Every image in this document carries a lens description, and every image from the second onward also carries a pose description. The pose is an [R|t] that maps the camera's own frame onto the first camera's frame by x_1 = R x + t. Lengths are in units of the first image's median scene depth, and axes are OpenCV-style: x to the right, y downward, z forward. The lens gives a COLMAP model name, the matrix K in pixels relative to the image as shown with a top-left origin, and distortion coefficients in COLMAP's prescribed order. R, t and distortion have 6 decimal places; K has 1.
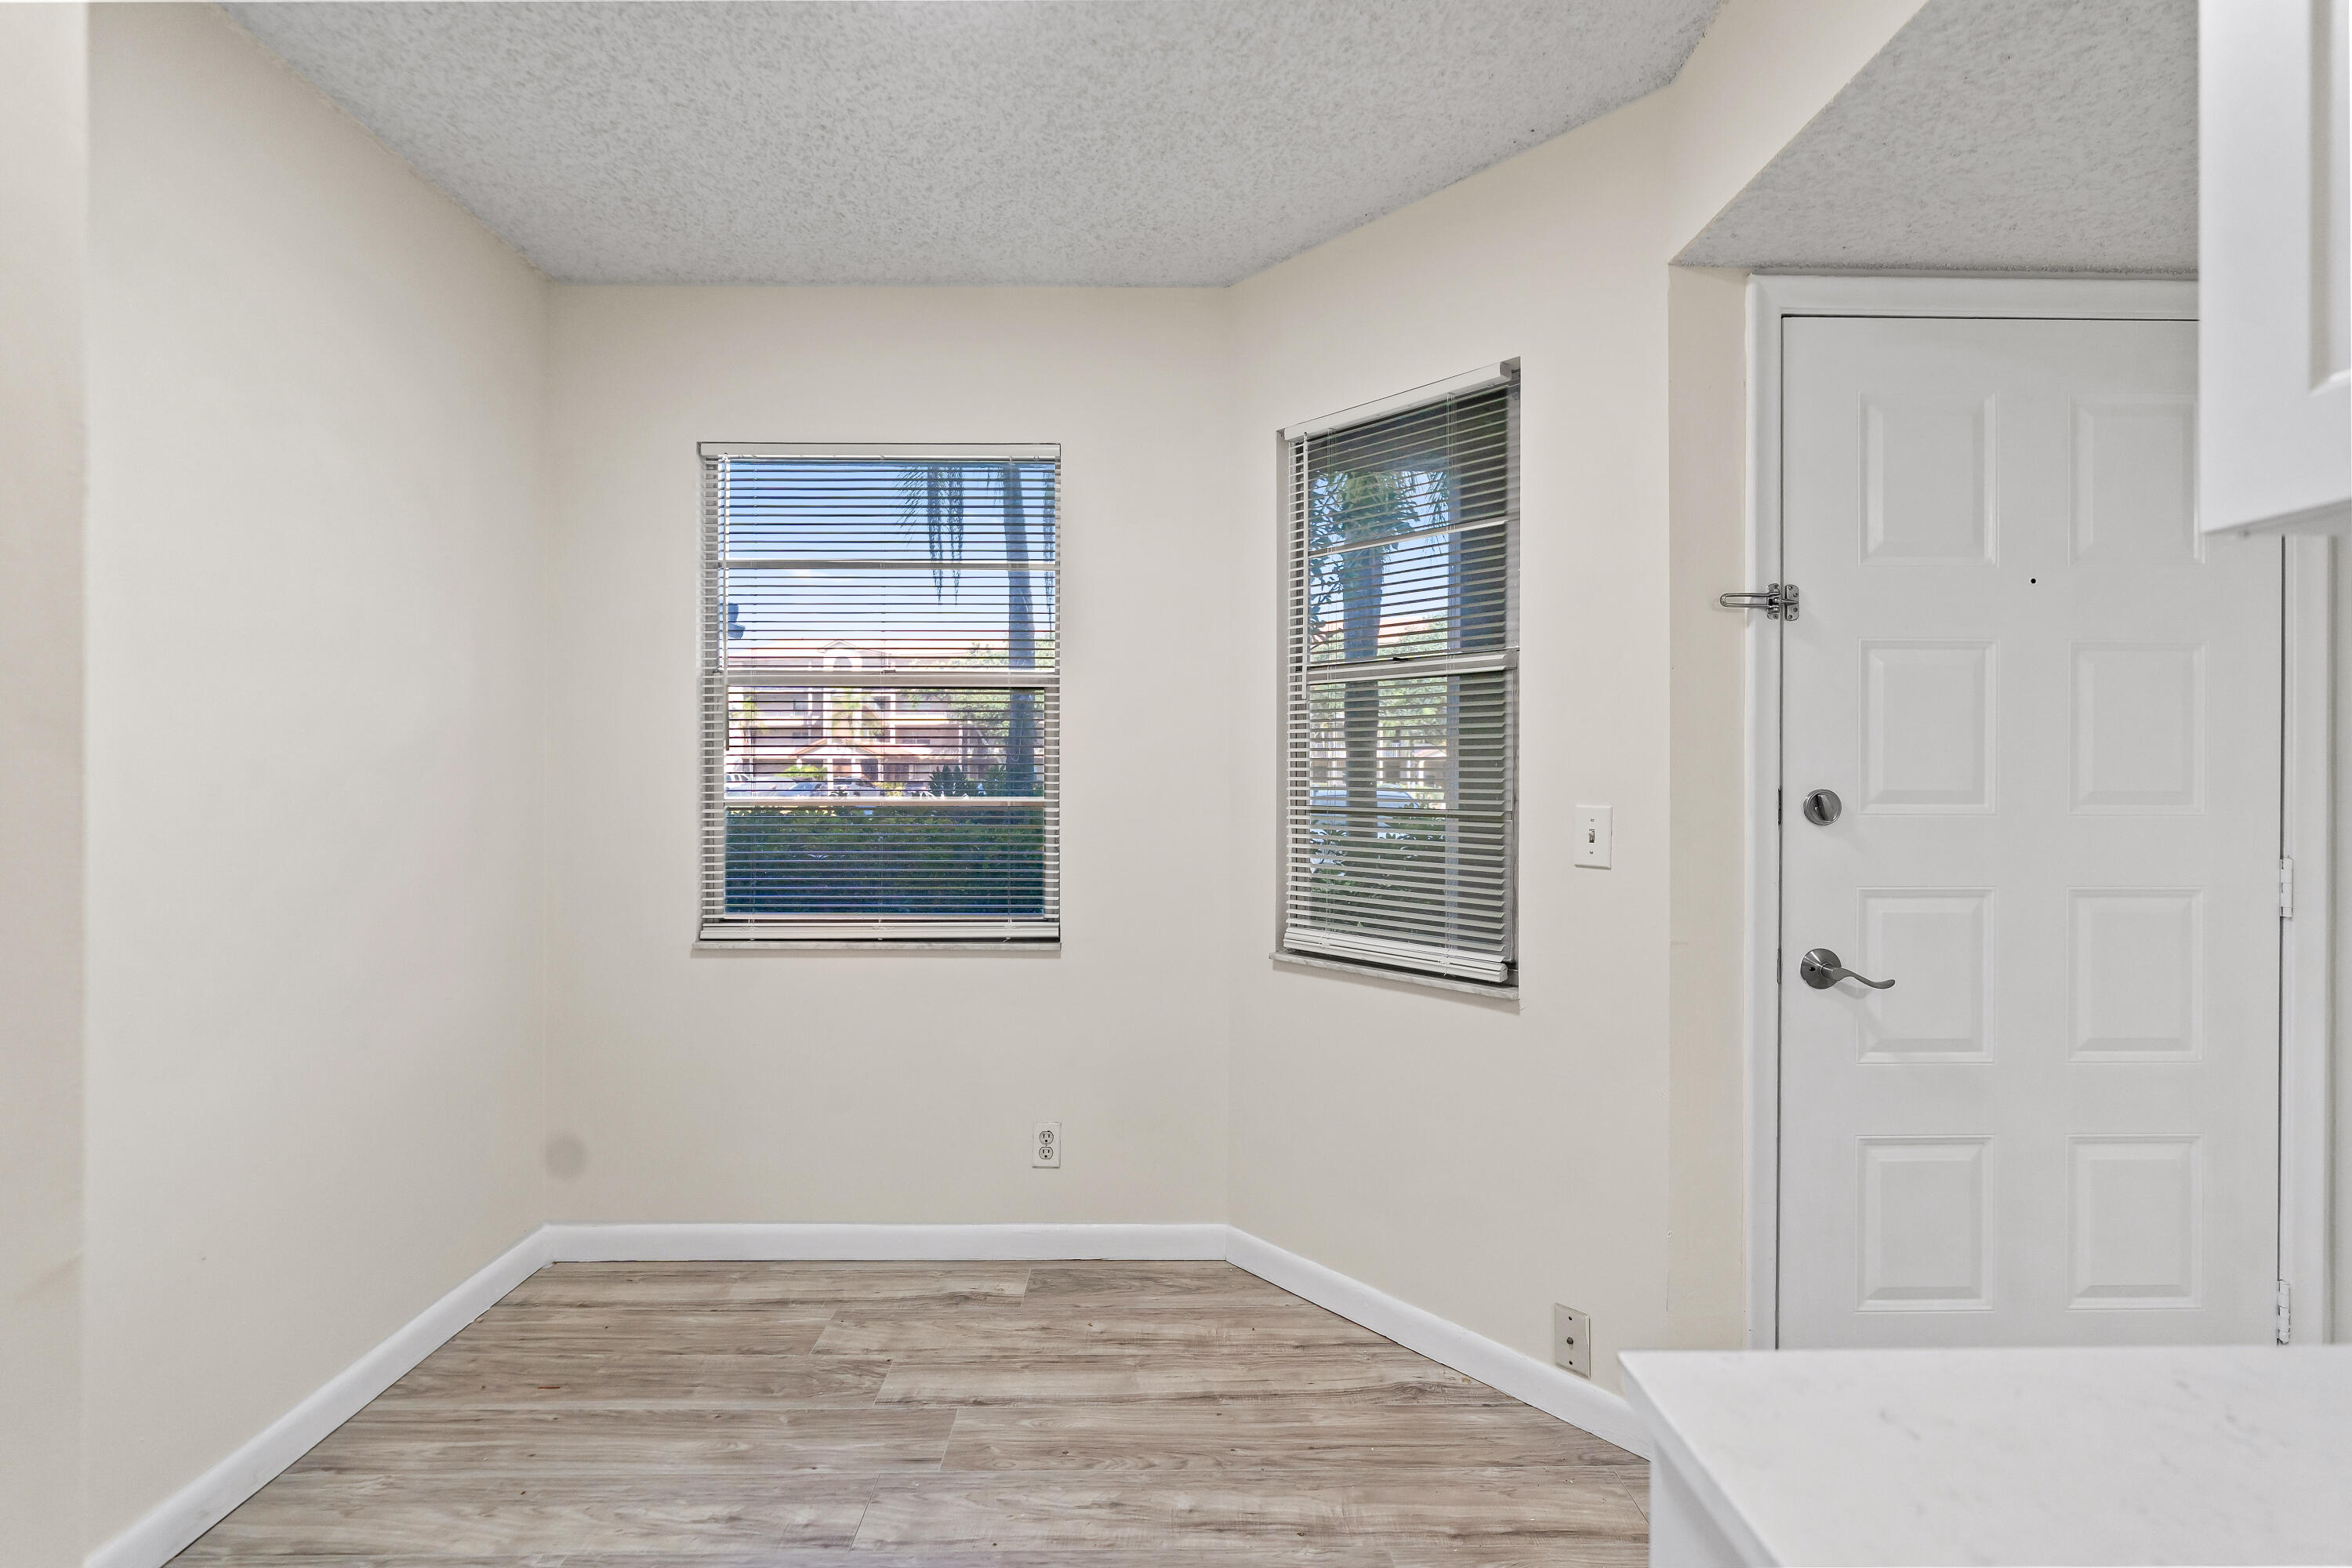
lens RADIAL K [[1074.2, 0, 1182.6], [0, 1074.2, 780.7], [0, 0, 1]] dist [-0.001661, 0.000353]
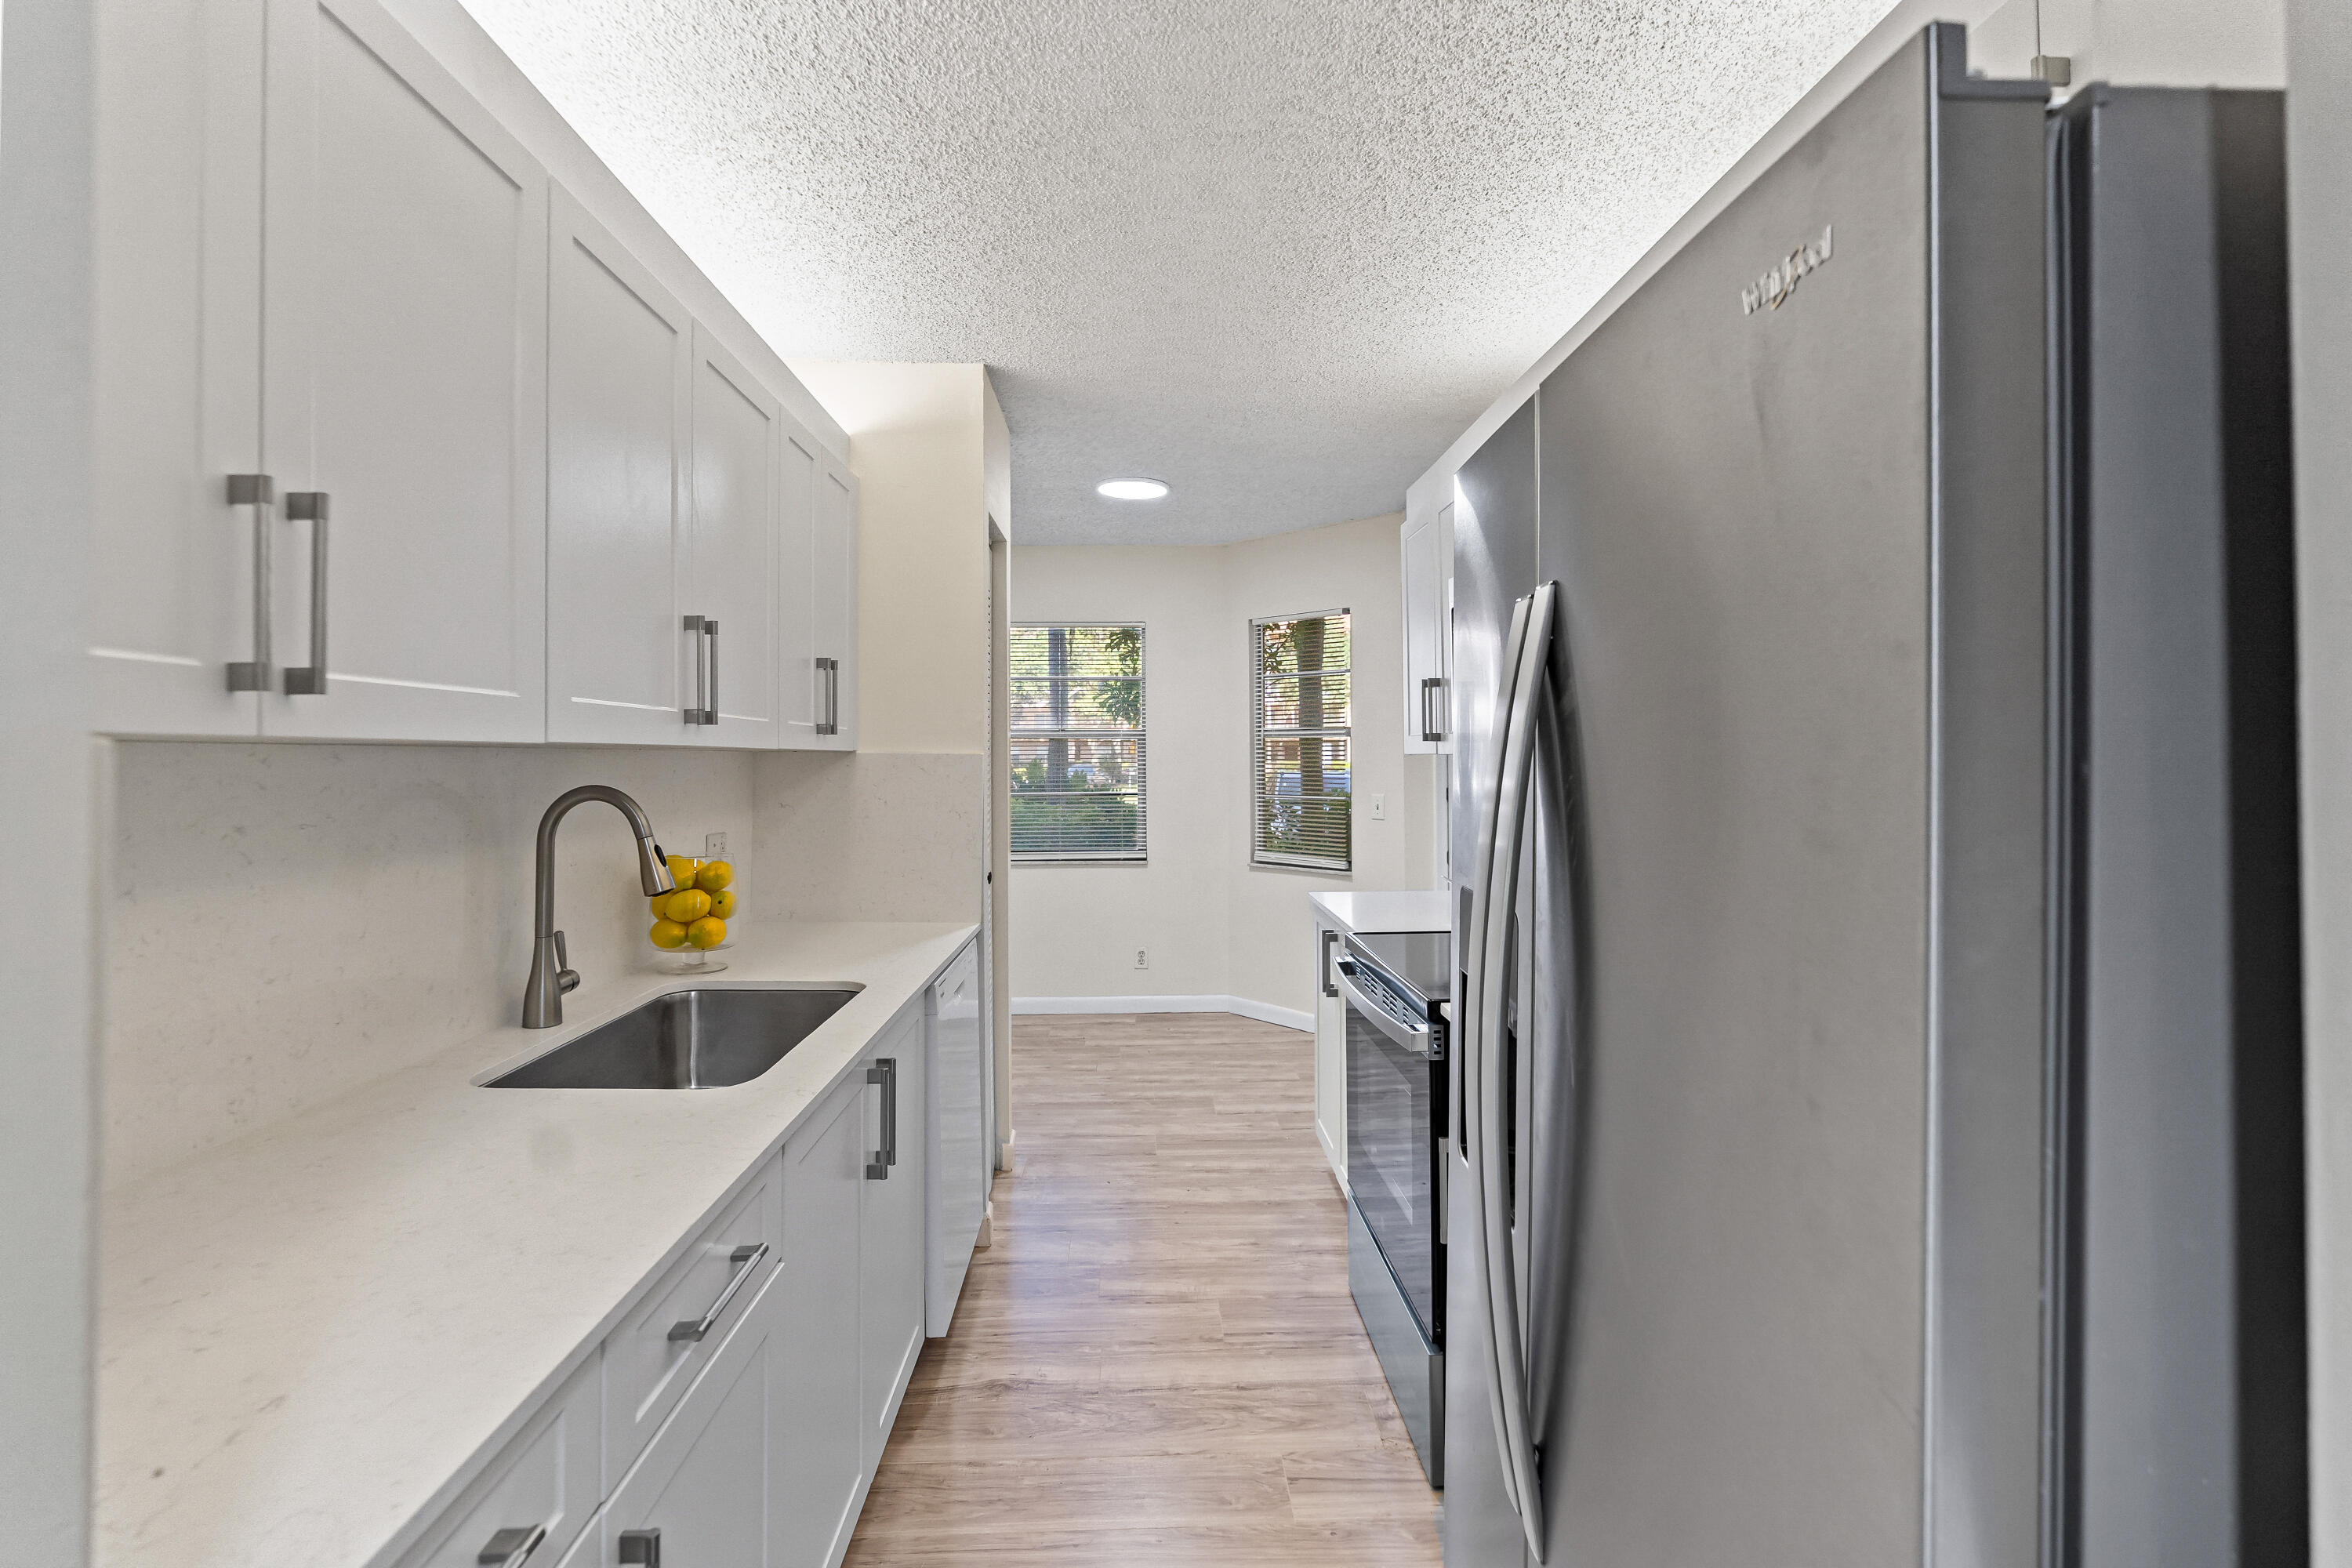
lens RADIAL K [[1067.5, 0, 1174.5], [0, 1067.5, 752.3], [0, 0, 1]] dist [-0.000223, 0.000392]
pose [[0.999821, -0.009009, 0.016655, -0.108018], [0.009050, 0.999956, -0.002381, -0.062476], [-0.016633, 0.002531, 0.999858, -1.242437]]
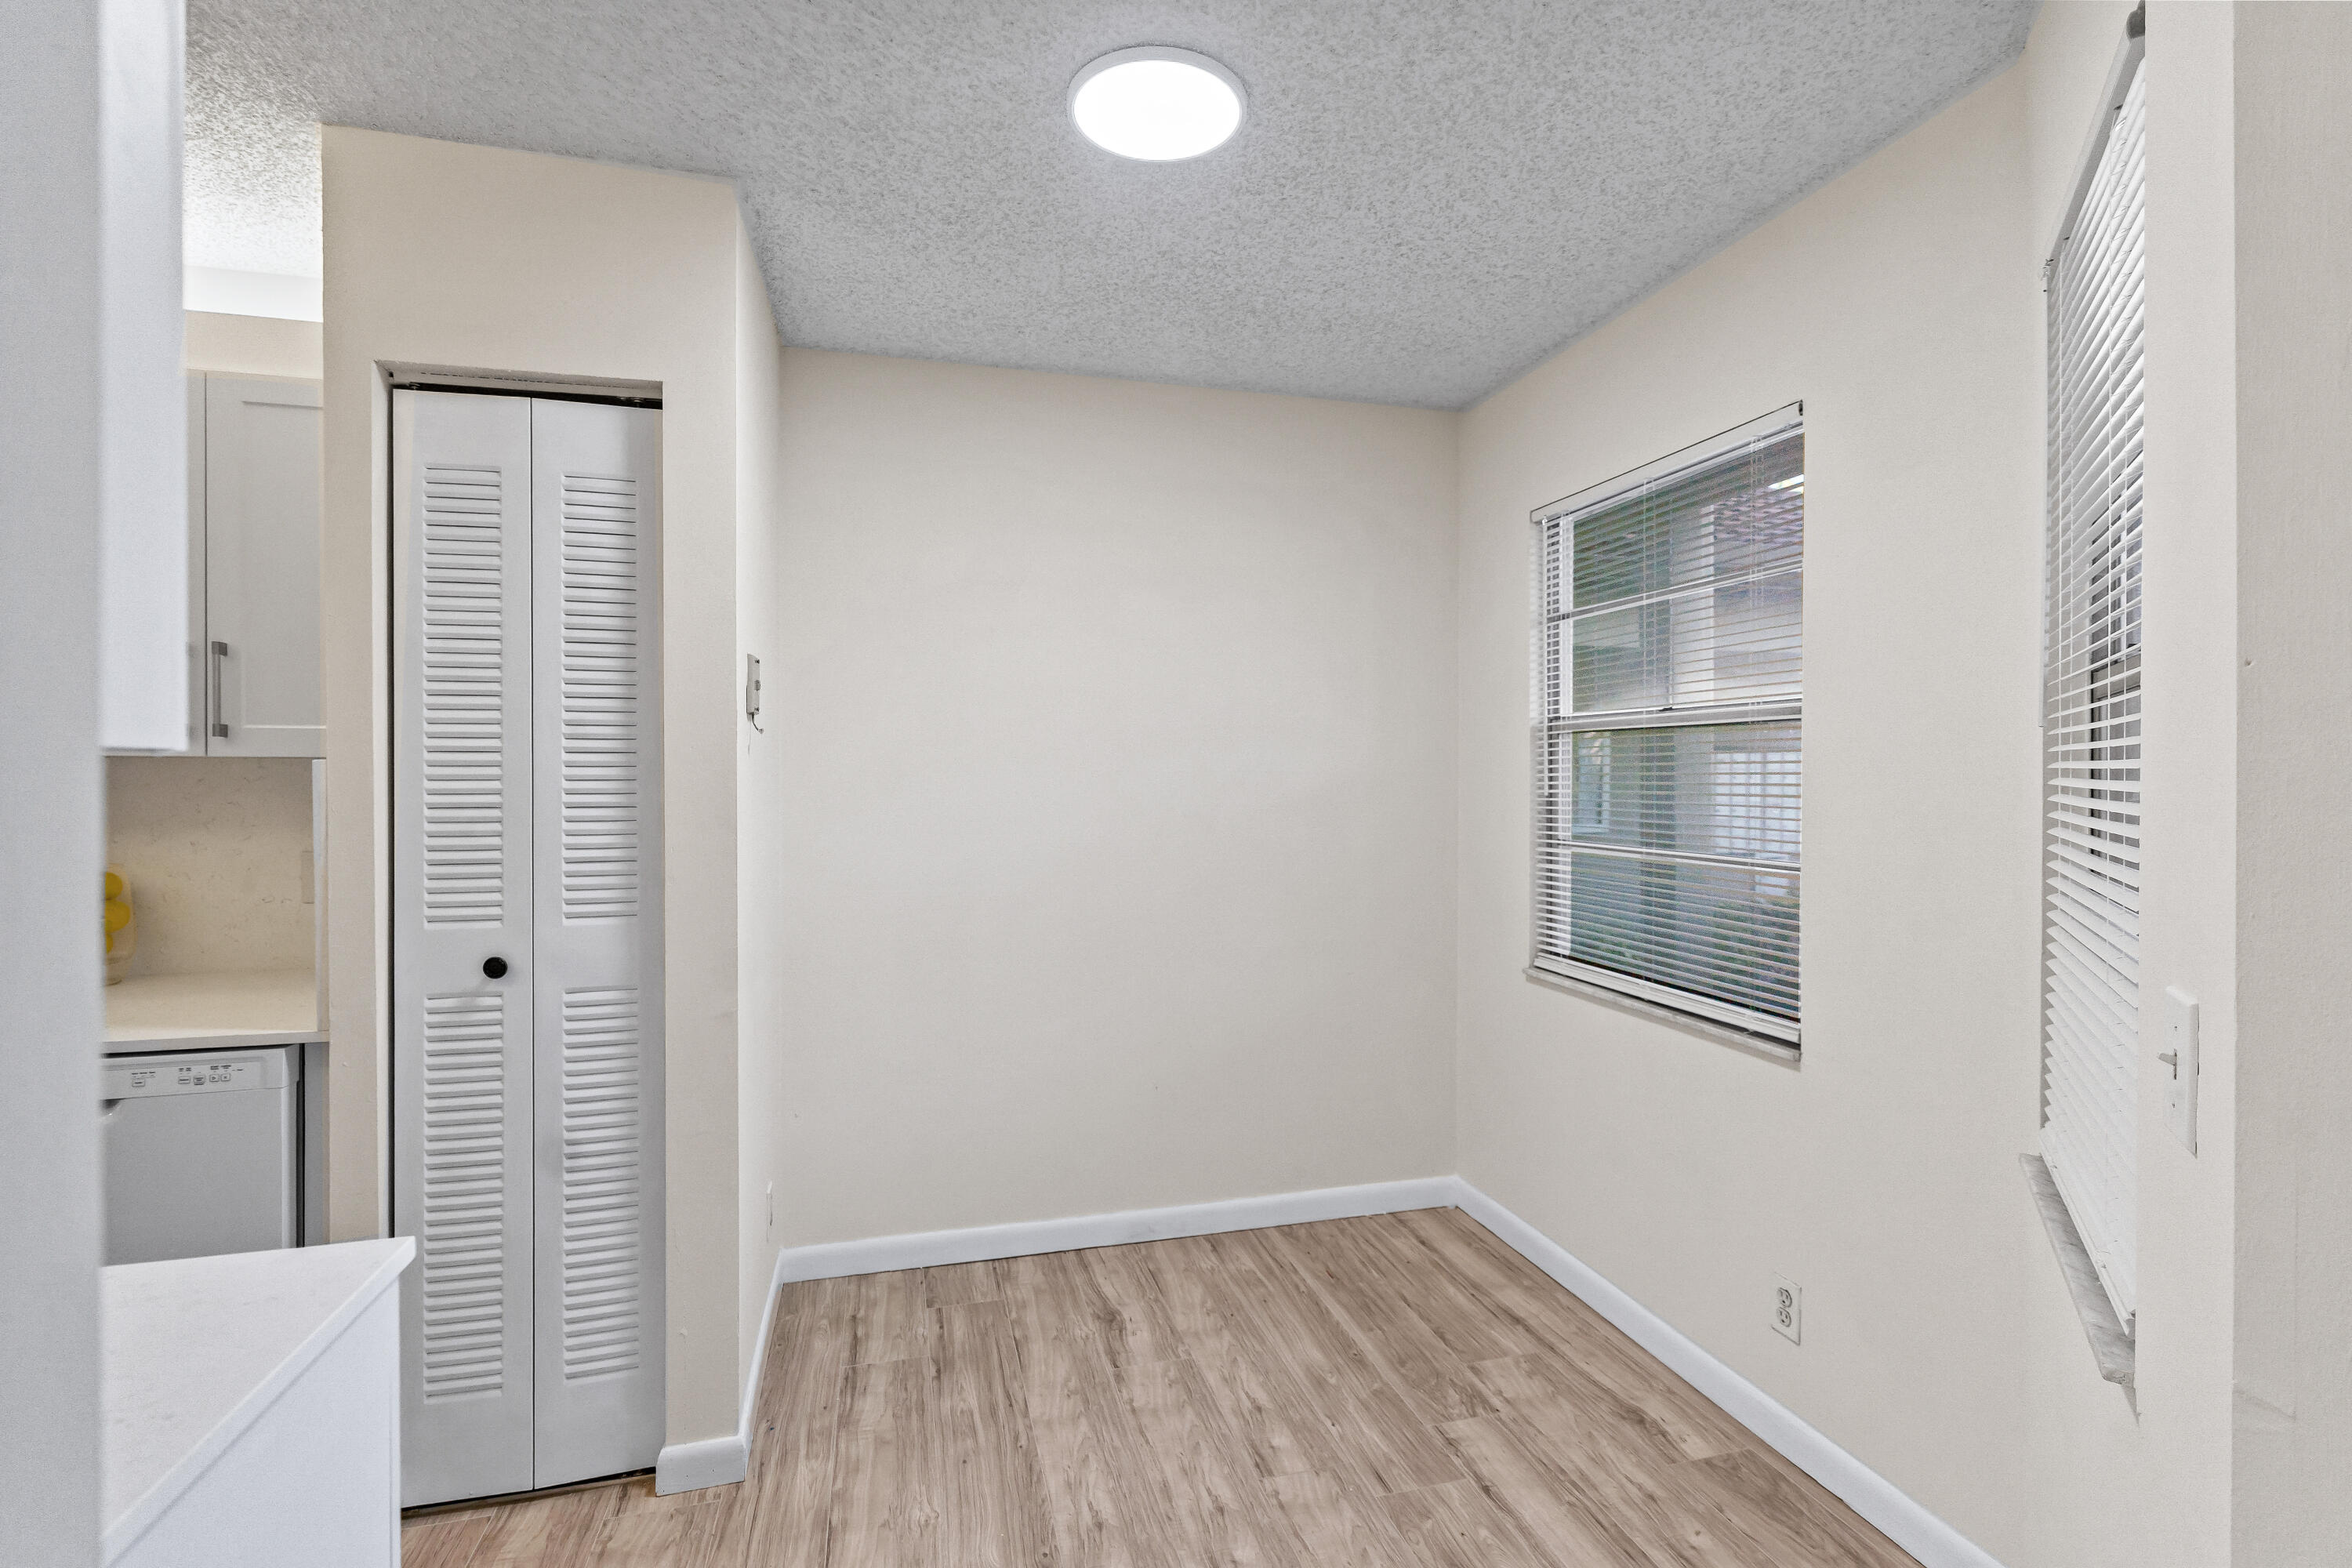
lens RADIAL K [[1060.9, 0, 1171.7], [0, 1060.9, 776.5], [0, 0, 1]] dist [-0.003502, 0.000734]
pose [[0.238126, -0.000705, -0.971234, 0.594215], [0.001489, 0.999999, -0.000361, -0.052420], [0.971233, -0.001360, 0.238126, 0.449150]]
